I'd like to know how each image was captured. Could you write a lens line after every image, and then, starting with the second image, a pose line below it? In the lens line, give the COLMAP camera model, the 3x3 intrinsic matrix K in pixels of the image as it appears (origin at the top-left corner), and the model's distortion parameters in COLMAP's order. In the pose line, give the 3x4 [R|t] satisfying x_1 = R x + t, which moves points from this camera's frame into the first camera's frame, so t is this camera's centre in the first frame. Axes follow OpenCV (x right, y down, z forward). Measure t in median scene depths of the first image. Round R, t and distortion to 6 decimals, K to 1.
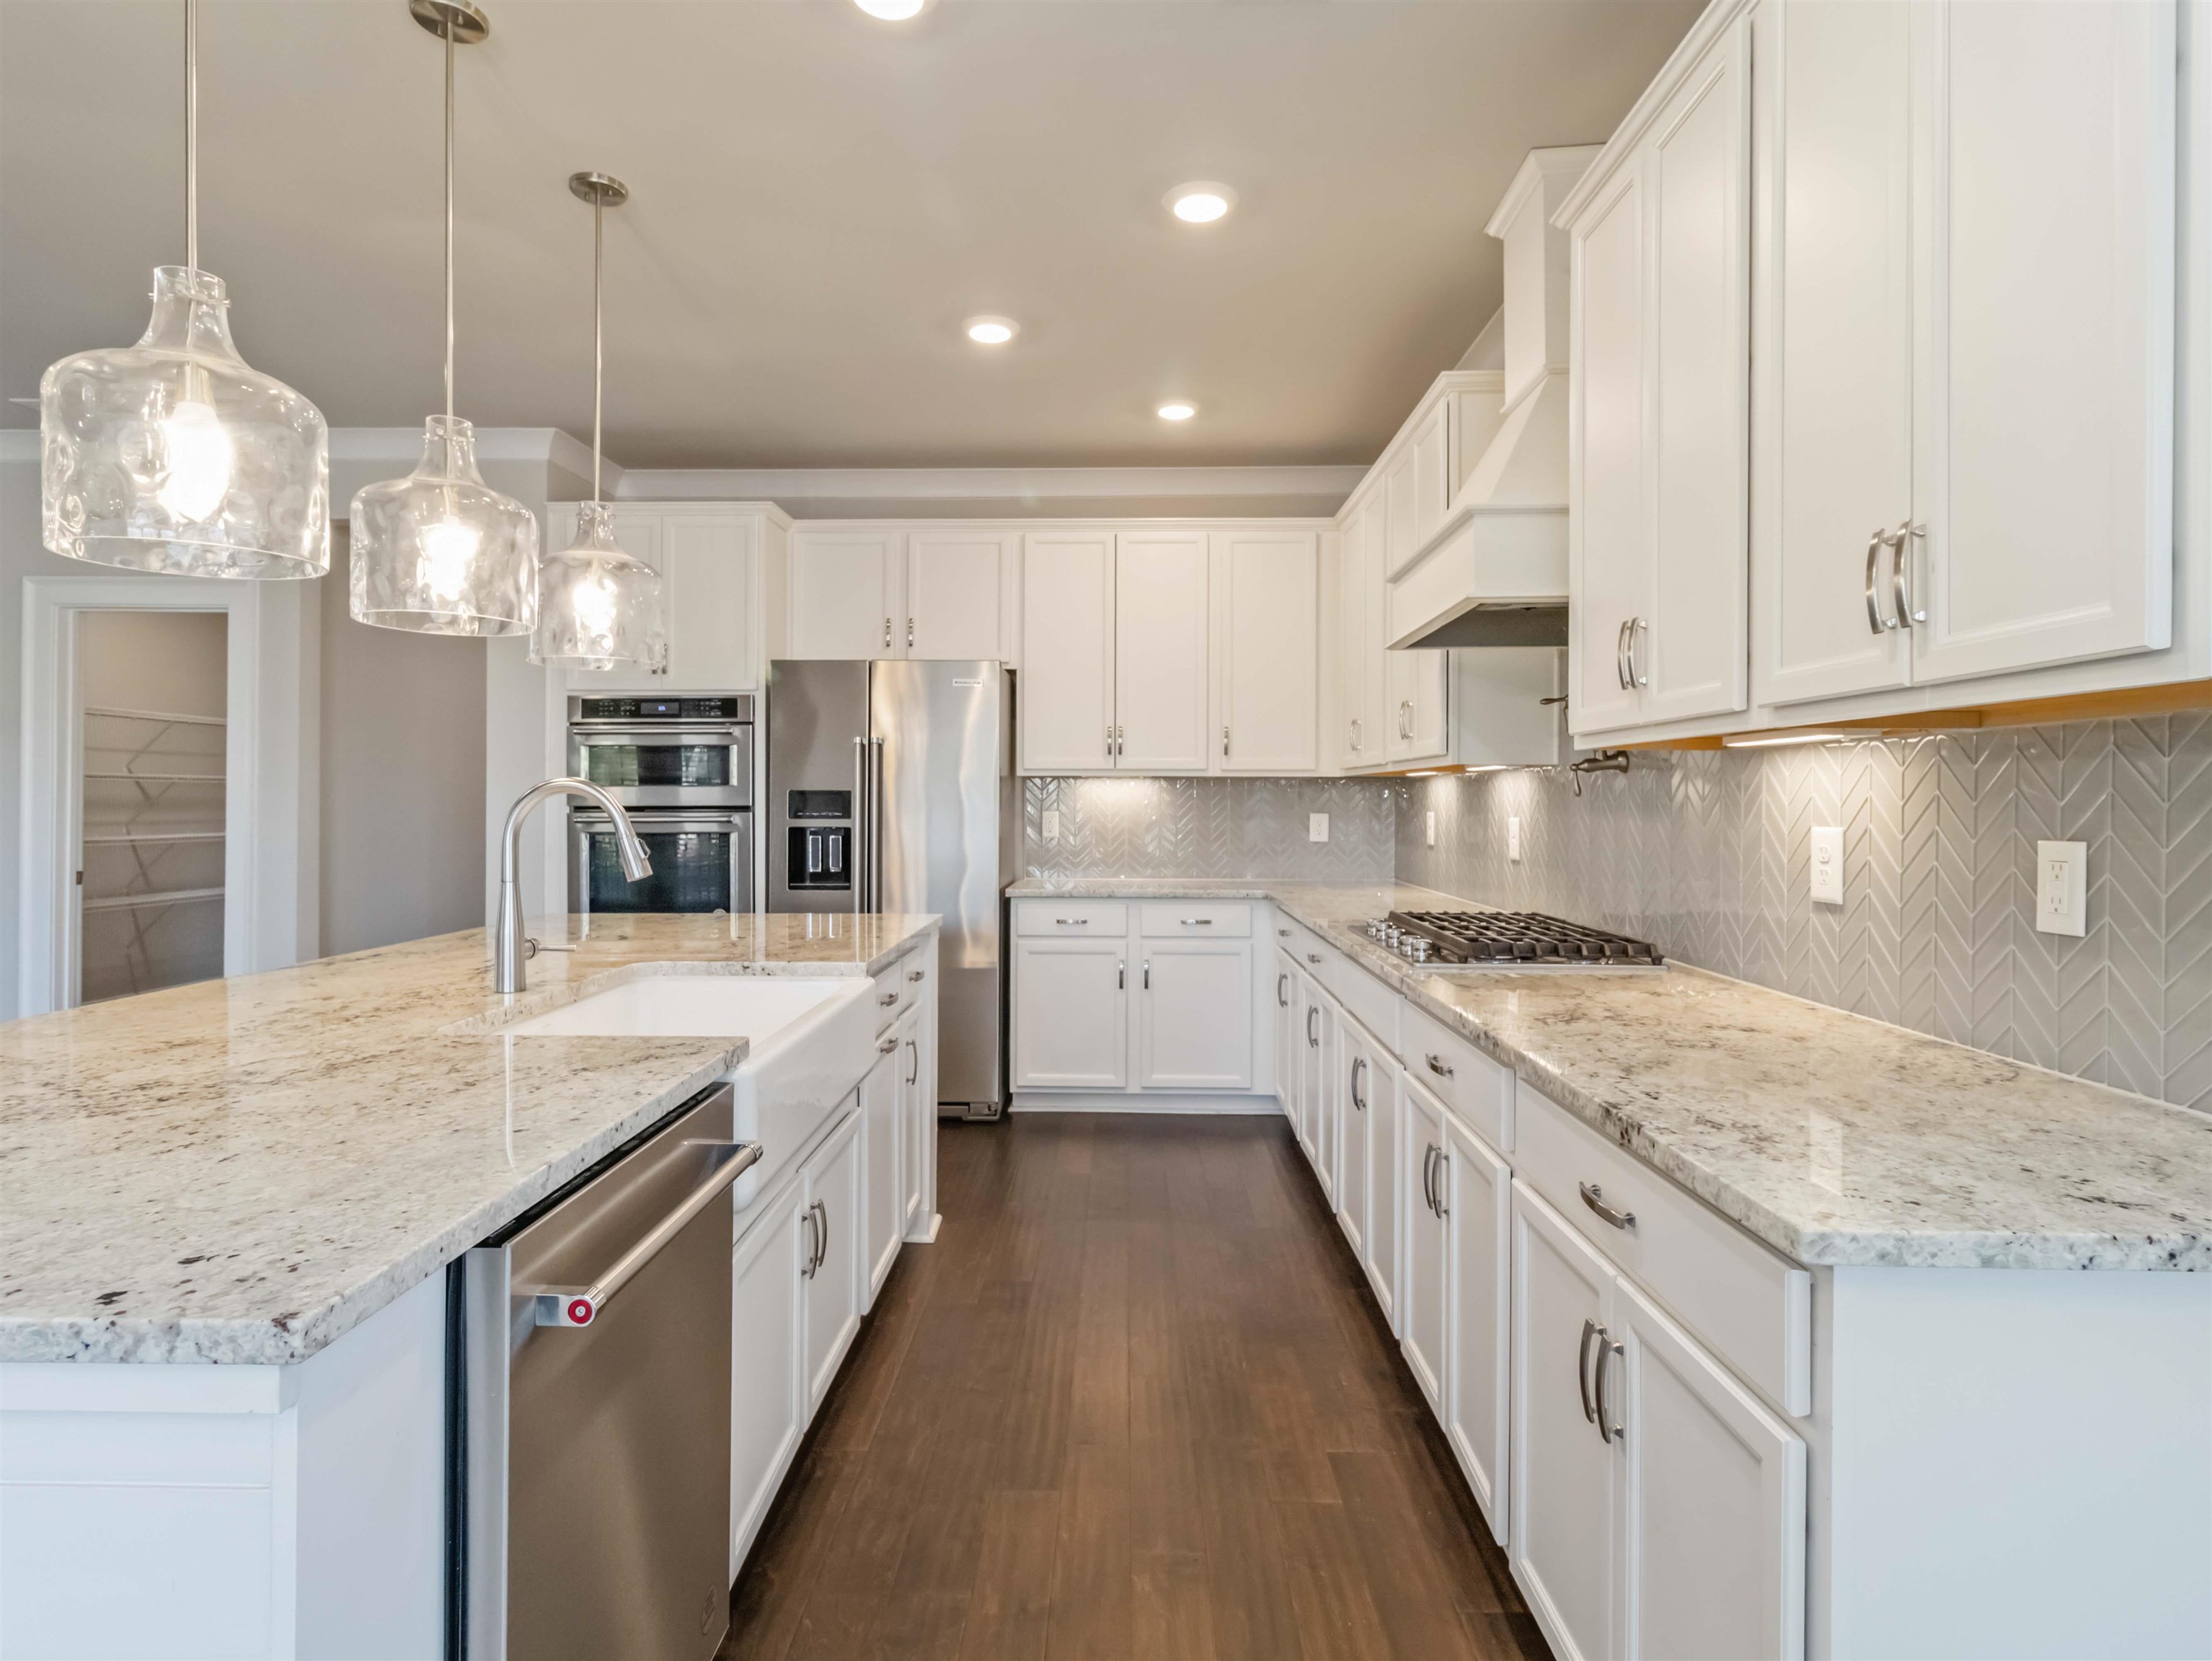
lens RADIAL K [[1155.5, 0, 1101.2], [0, 1155.5, 805.7], [0, 0, 1]] dist [0.002389, 0.001946]
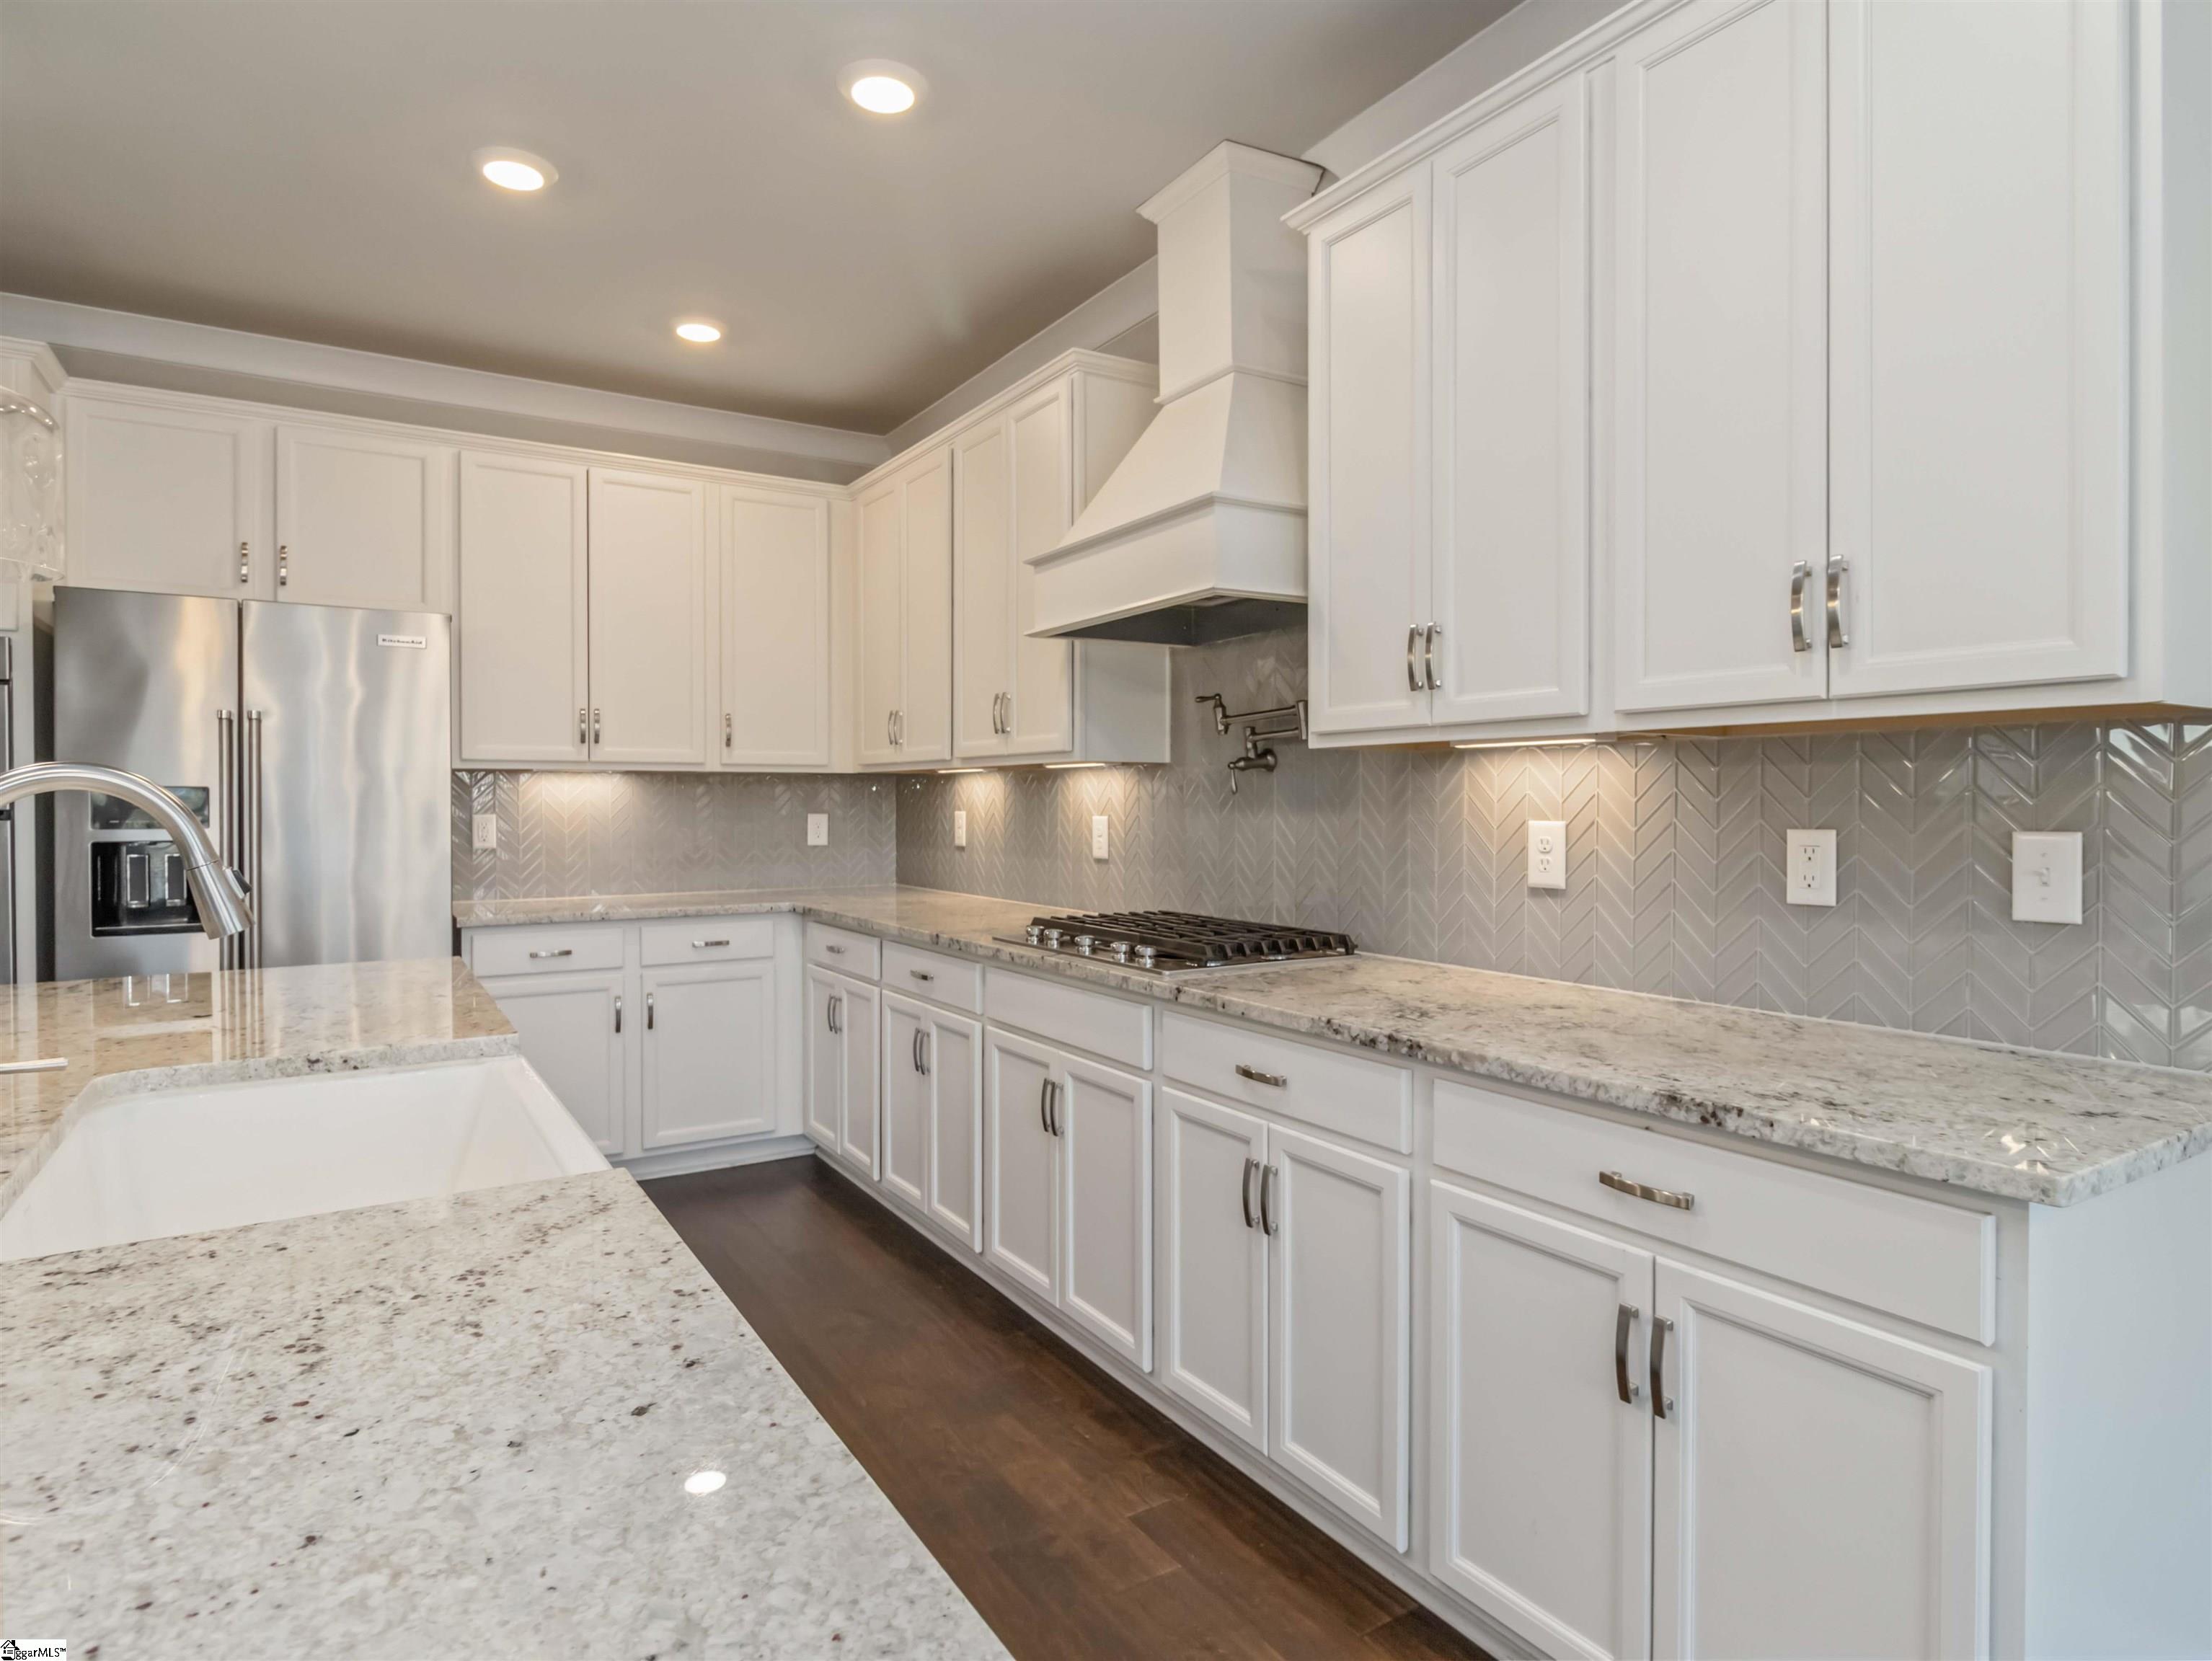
lens RADIAL K [[1210.4, 0, 1088.5], [0, 1210.4, 813.6], [0, 0, 1]] dist [0.003148, -0.001468]
pose [[0.837758, -0.008832, 0.545971, -0.175159], [0.005175, 0.999953, 0.008235, -0.000454], [-0.546018, -0.004074, 0.837764, 0.113534]]
